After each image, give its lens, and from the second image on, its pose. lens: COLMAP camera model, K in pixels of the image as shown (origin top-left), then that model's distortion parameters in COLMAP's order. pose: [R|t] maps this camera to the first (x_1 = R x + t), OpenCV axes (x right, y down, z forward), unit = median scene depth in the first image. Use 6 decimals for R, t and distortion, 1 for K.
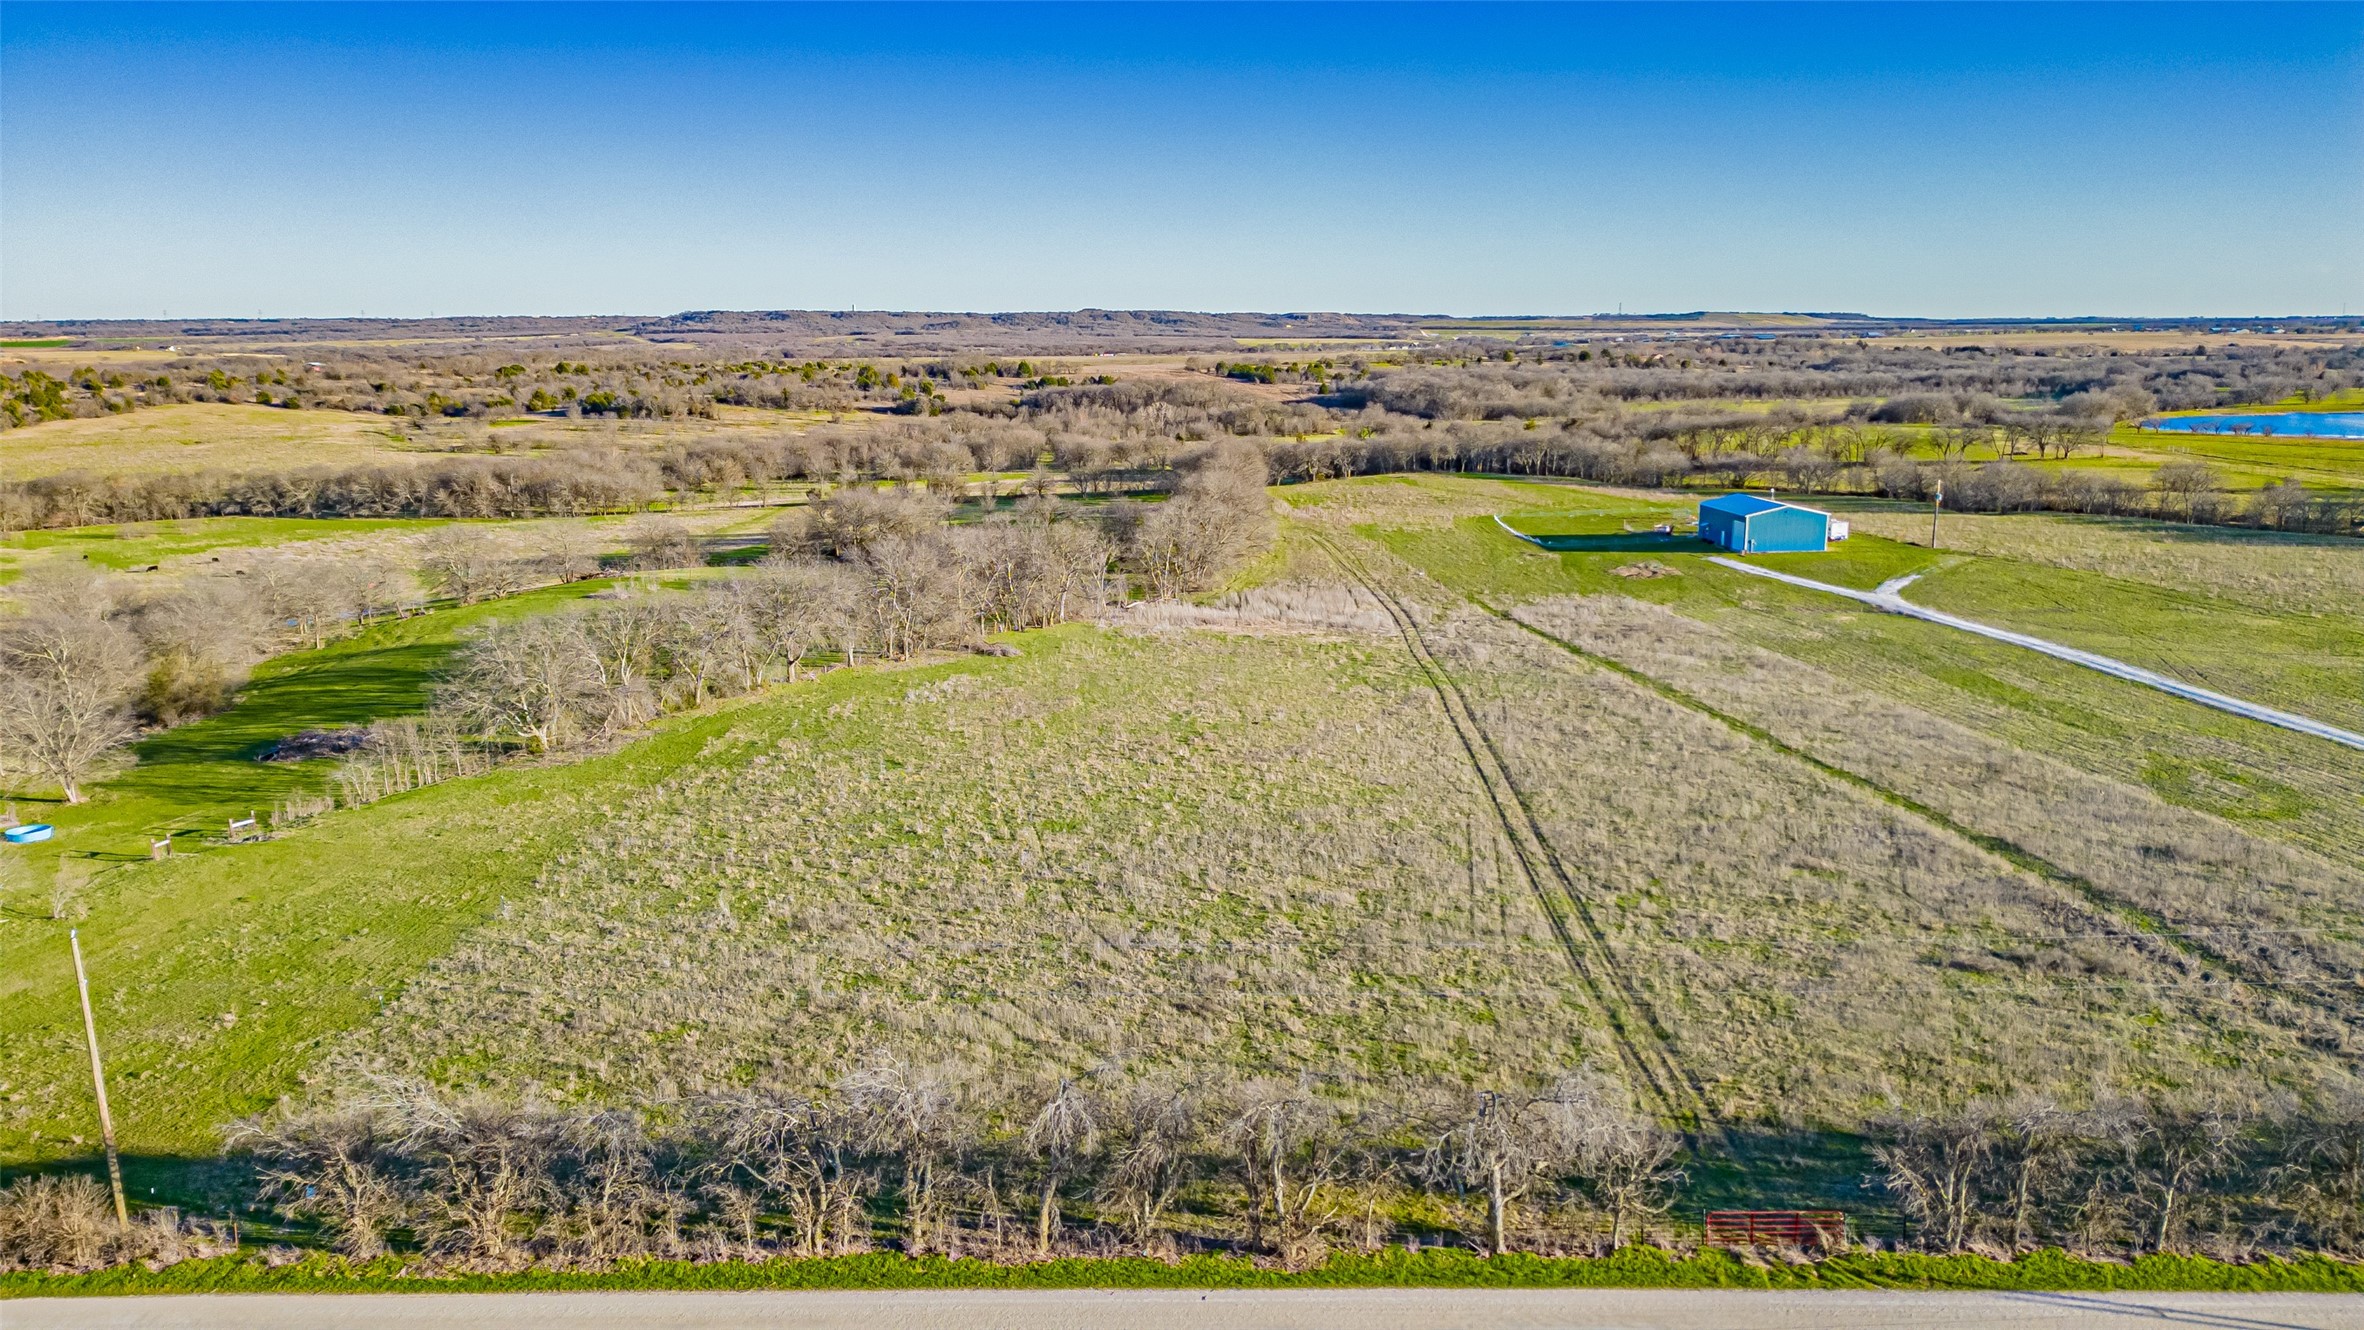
lens RADIAL K [[1641.8, 0, 1173.7], [0, 1641.8, 672.2], [0, 0, 1]] dist [0.099793, -0.114977]
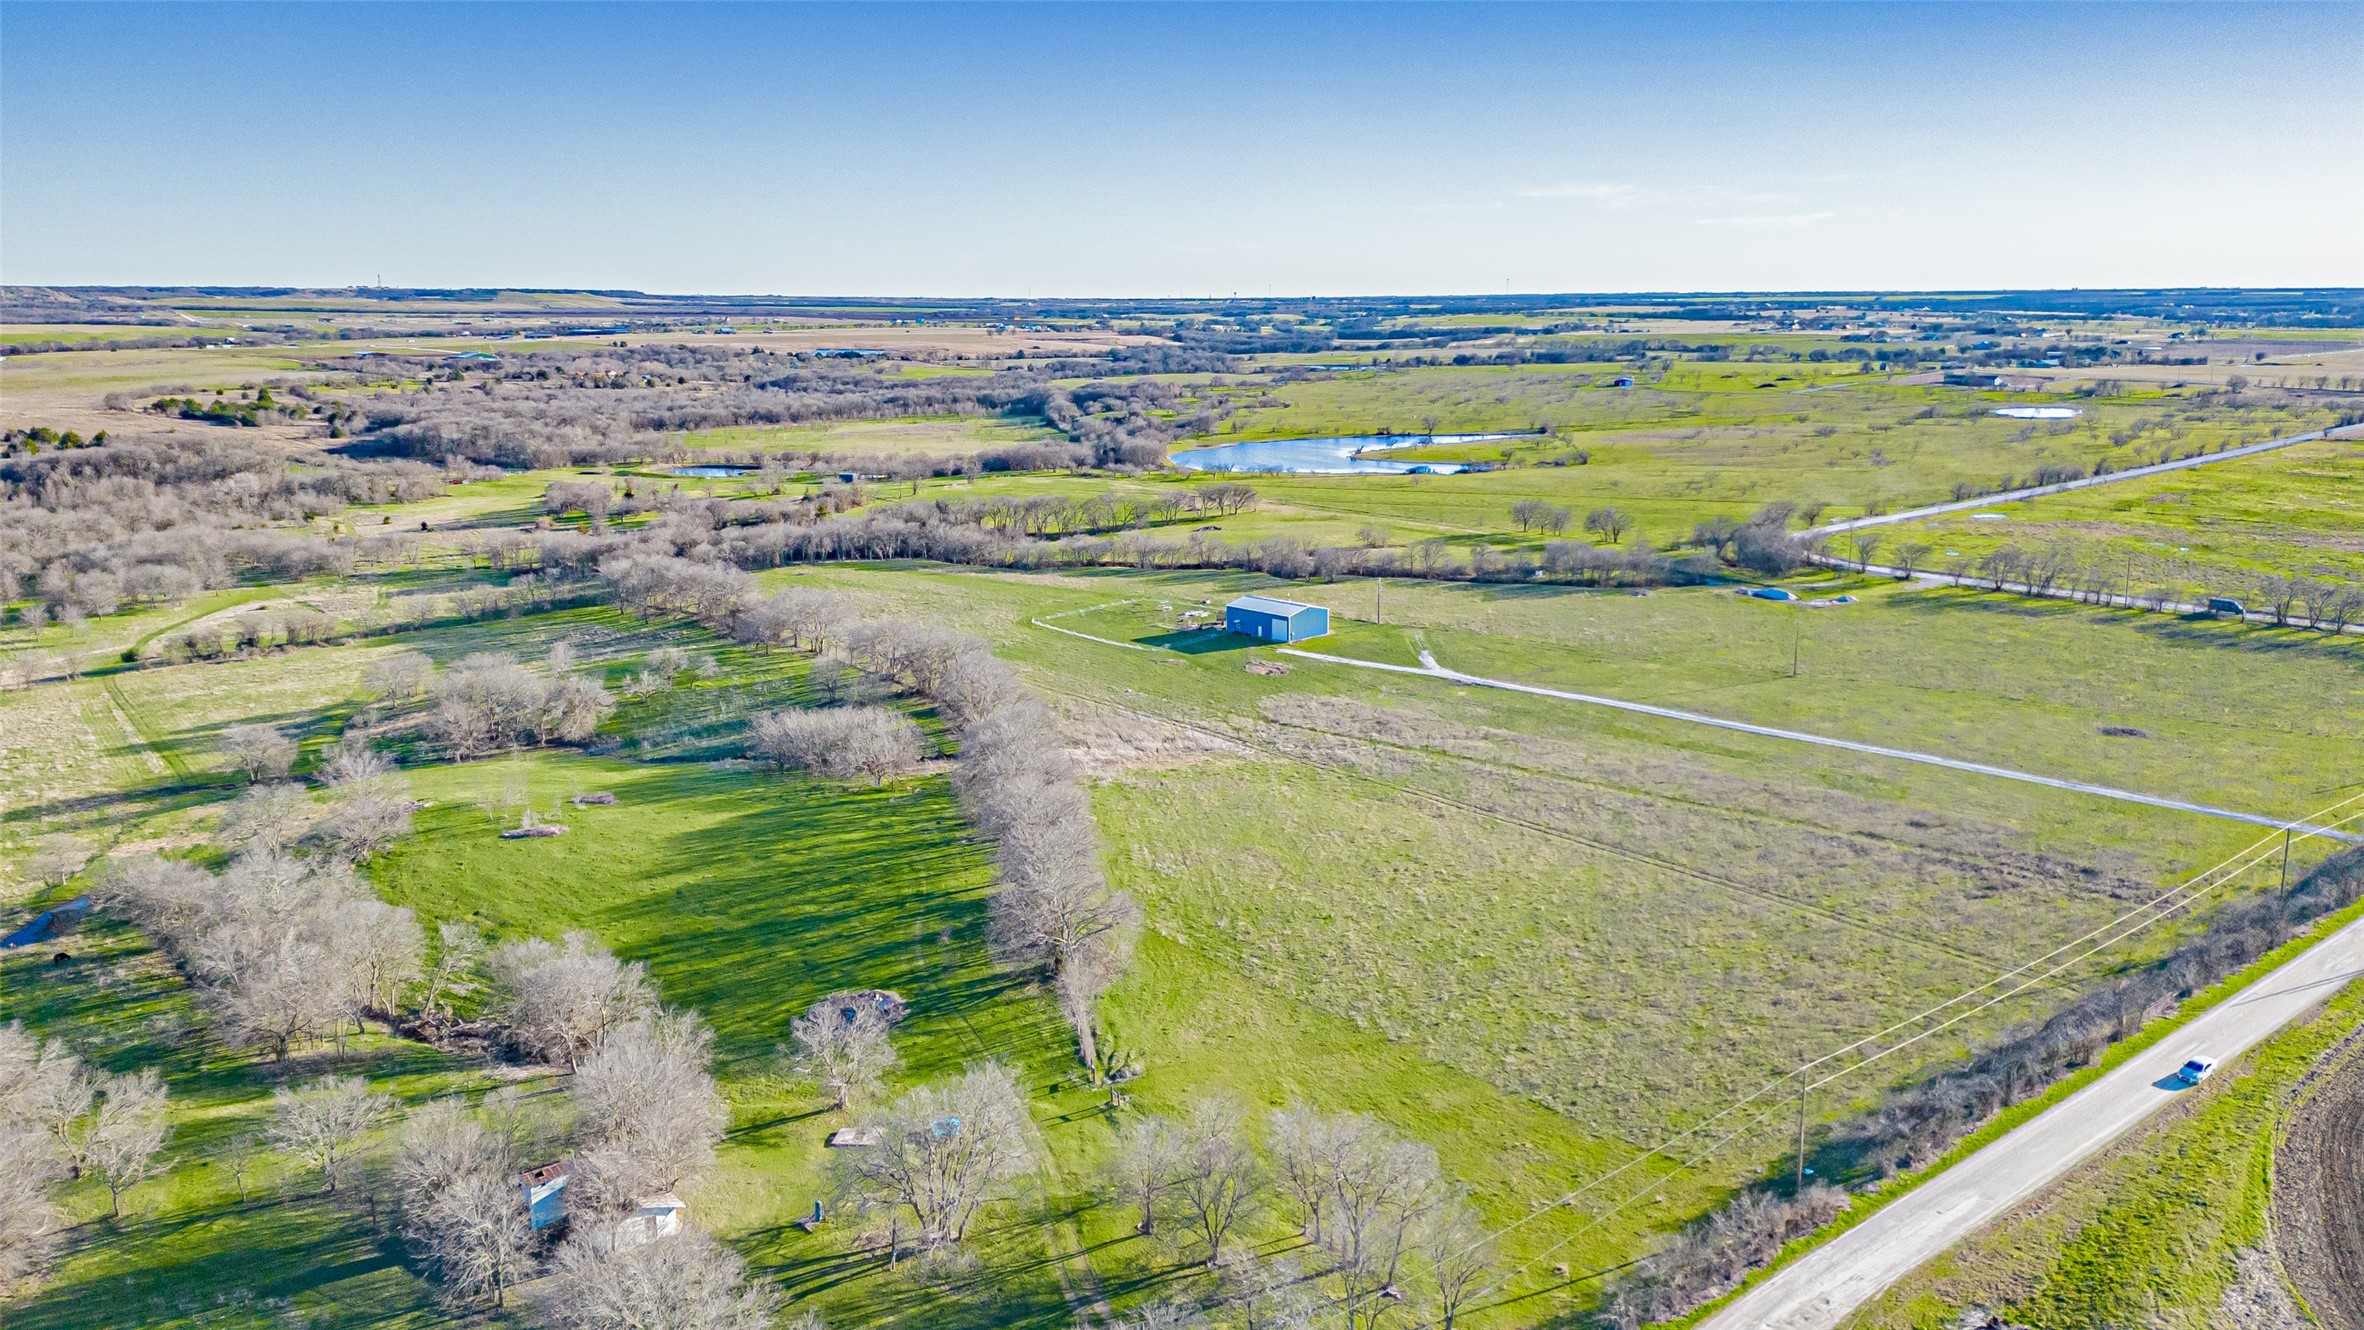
lens RADIAL K [[1712.3, 0, 1174.9], [0, 1712.3, 670.0], [0, 0, 1]] dist [0.087218, -0.095390]
pose [[0.769660, -0.133005, 0.624447, -0.449477], [0.127922, 0.990352, 0.053271, -0.098327], [-0.625508, 0.038880, 0.779249, -0.043852]]
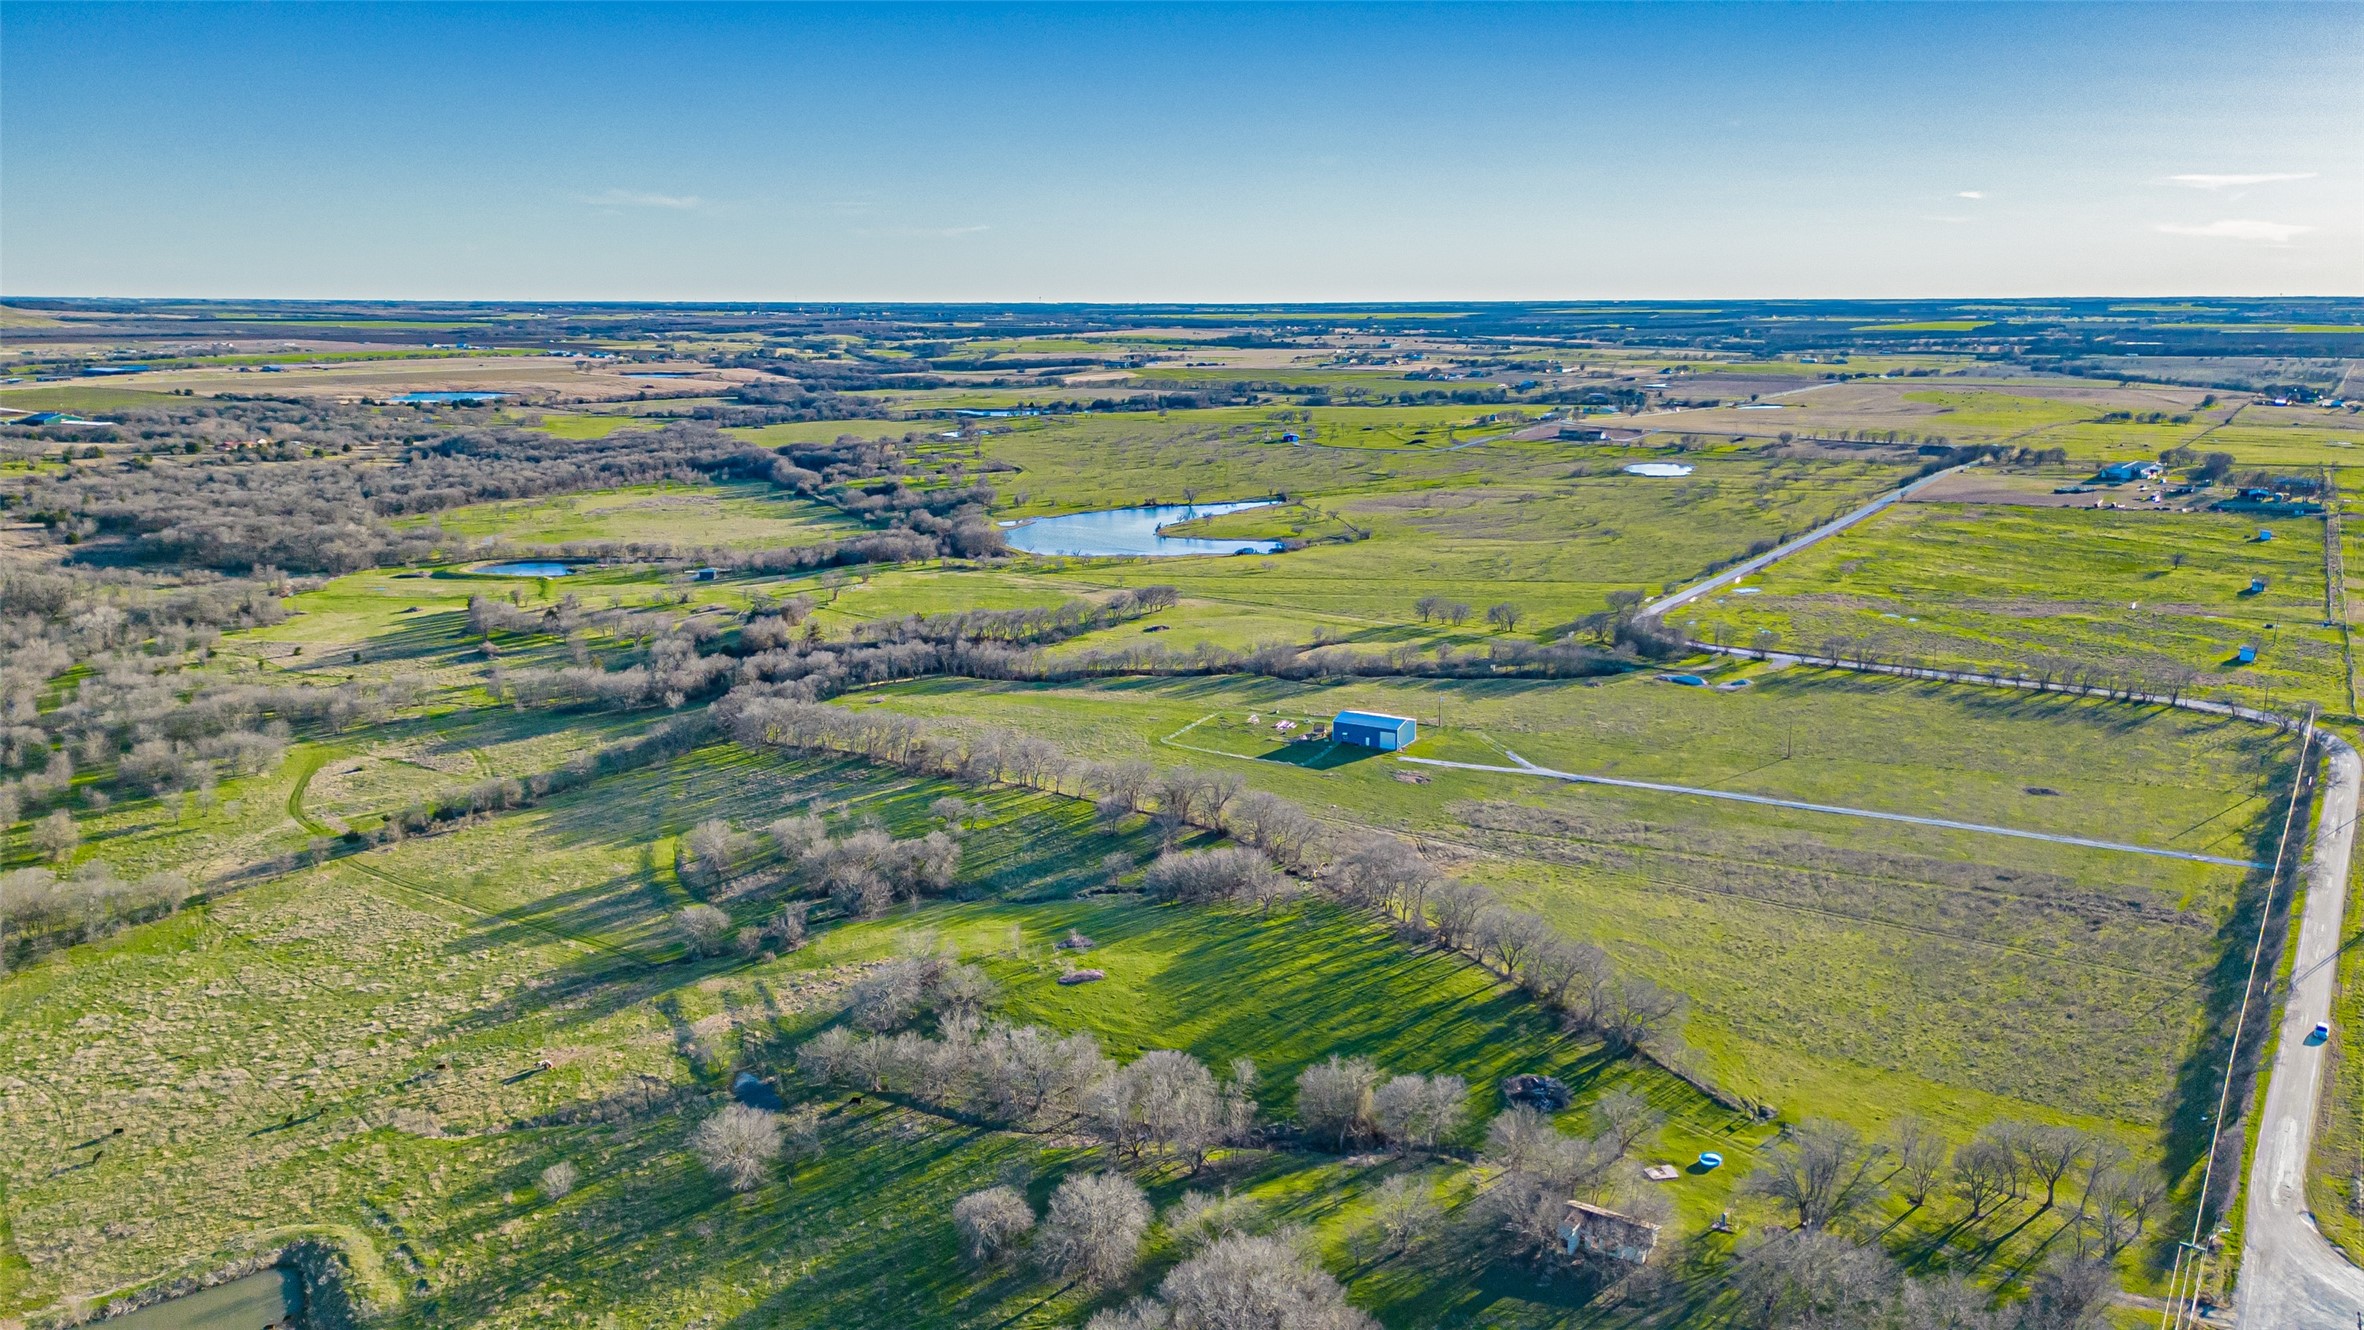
lens RADIAL K [[1697.7, 0, 1171.7], [0, 1697.7, 661.7], [0, 0, 1]] dist [0.118631, -0.161286]
pose [[0.563278, -0.167138, 0.809187, -0.869231], [0.165955, 0.982256, 0.087363, -0.254112], [-0.809430, 0.085078, 0.581020, 0.094925]]
